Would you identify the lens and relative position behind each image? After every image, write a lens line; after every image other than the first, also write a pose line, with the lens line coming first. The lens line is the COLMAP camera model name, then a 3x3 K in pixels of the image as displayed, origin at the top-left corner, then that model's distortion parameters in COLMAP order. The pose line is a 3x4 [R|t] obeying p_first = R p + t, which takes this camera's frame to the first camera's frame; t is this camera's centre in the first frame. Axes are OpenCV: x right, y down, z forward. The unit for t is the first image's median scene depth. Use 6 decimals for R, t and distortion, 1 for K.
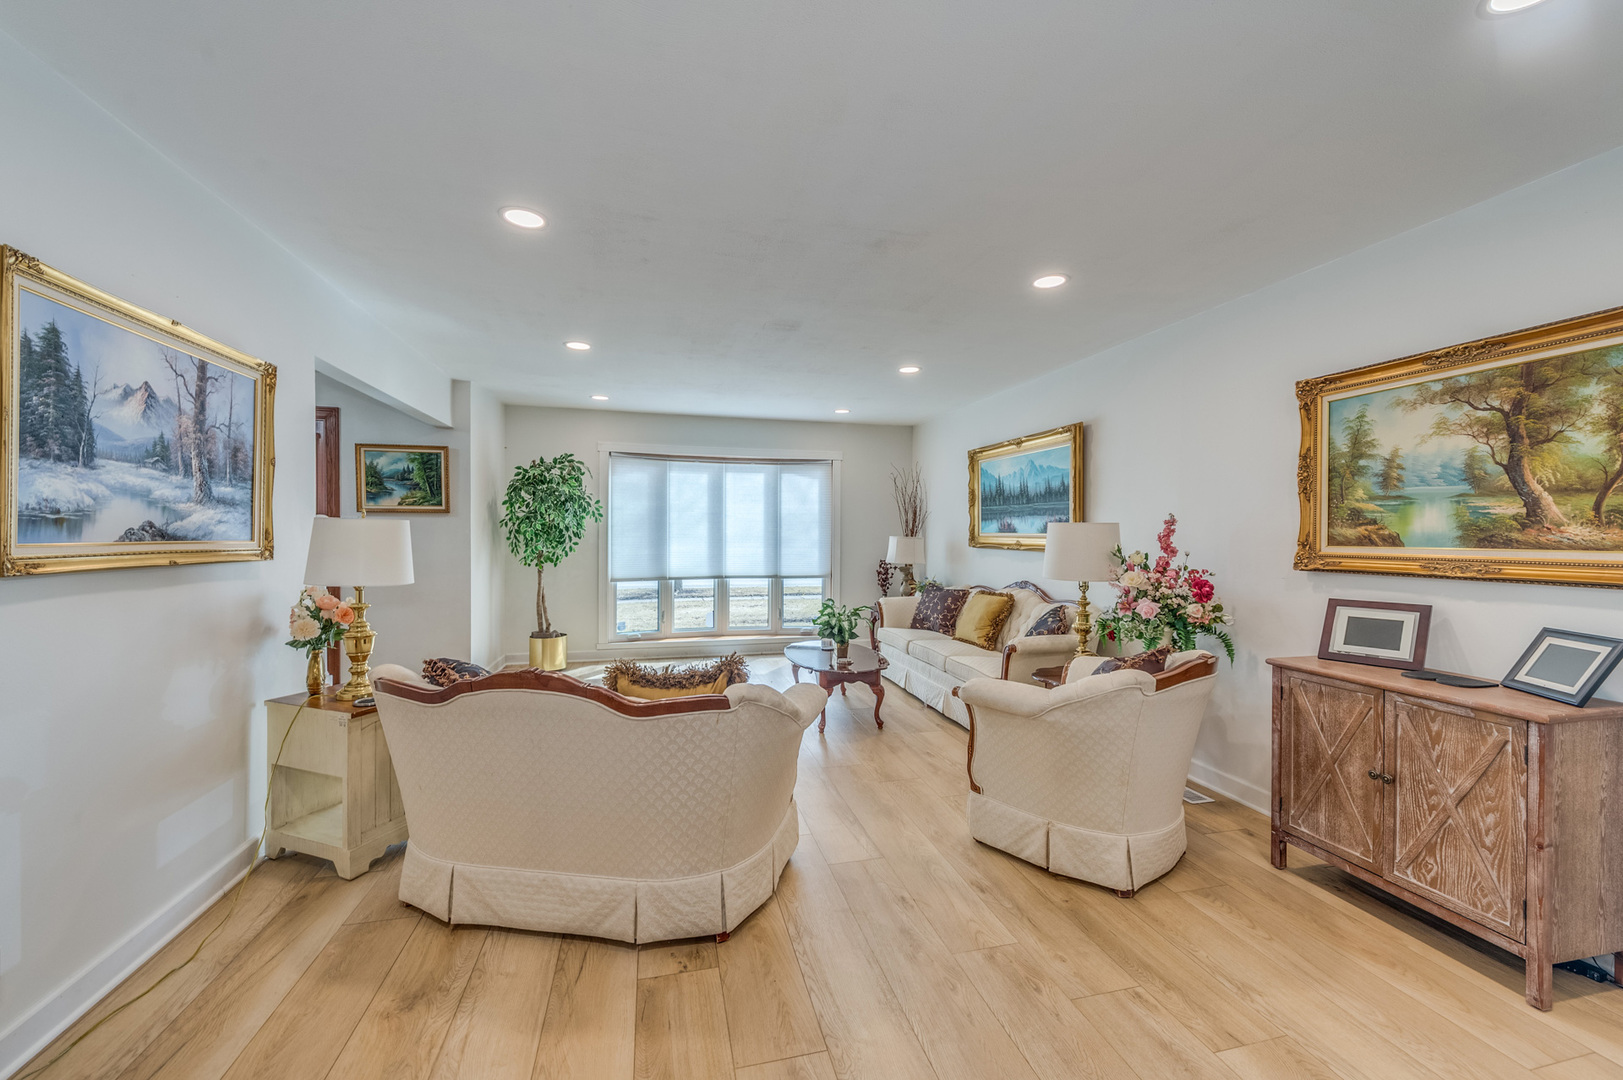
lens RADIAL K [[650.8, 0, 813.6], [0, 650.8, 539.0], [0, 0, 1]] dist [0.022423, -0.000333]
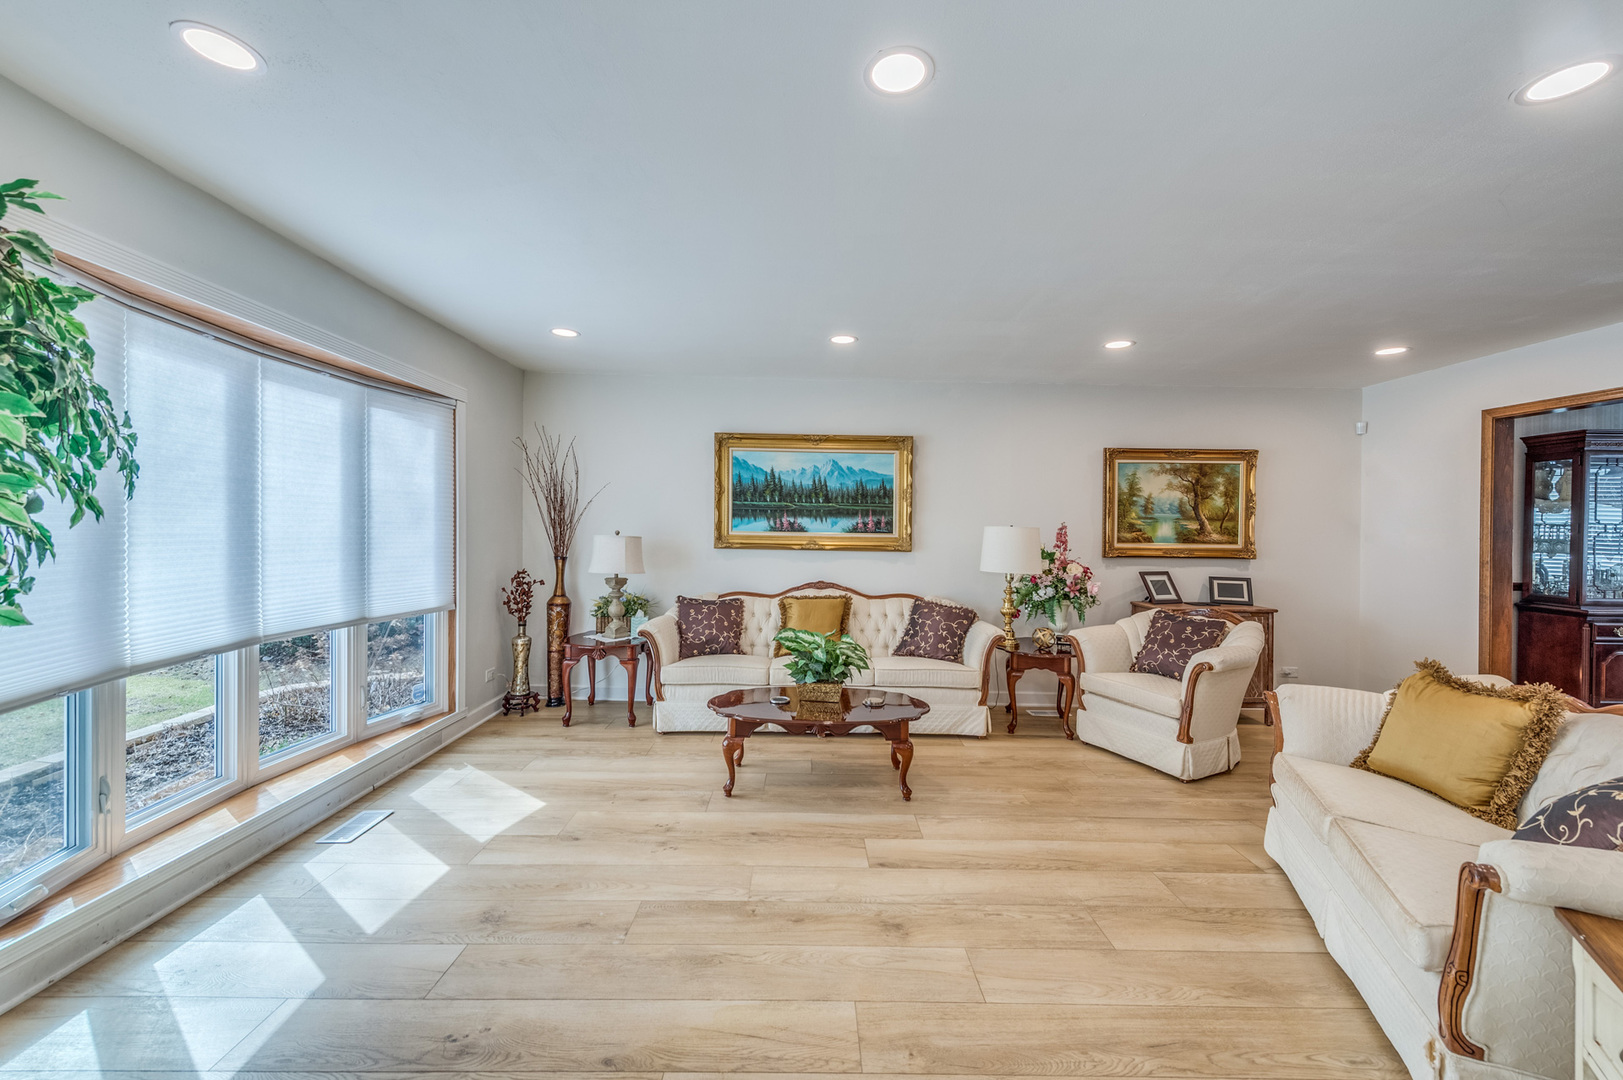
lens RADIAL K [[650.8, 0, 813.0], [0, 650.8, 535.0], [0, 0, 1]] dist [0.022423, -0.000333]
pose [[0.214555, -0.008247, 0.976677, -1.238670], [-0.002984, 0.999954, 0.009100, -0.027598], [-0.976707, -0.004867, 0.214521, 1.559055]]
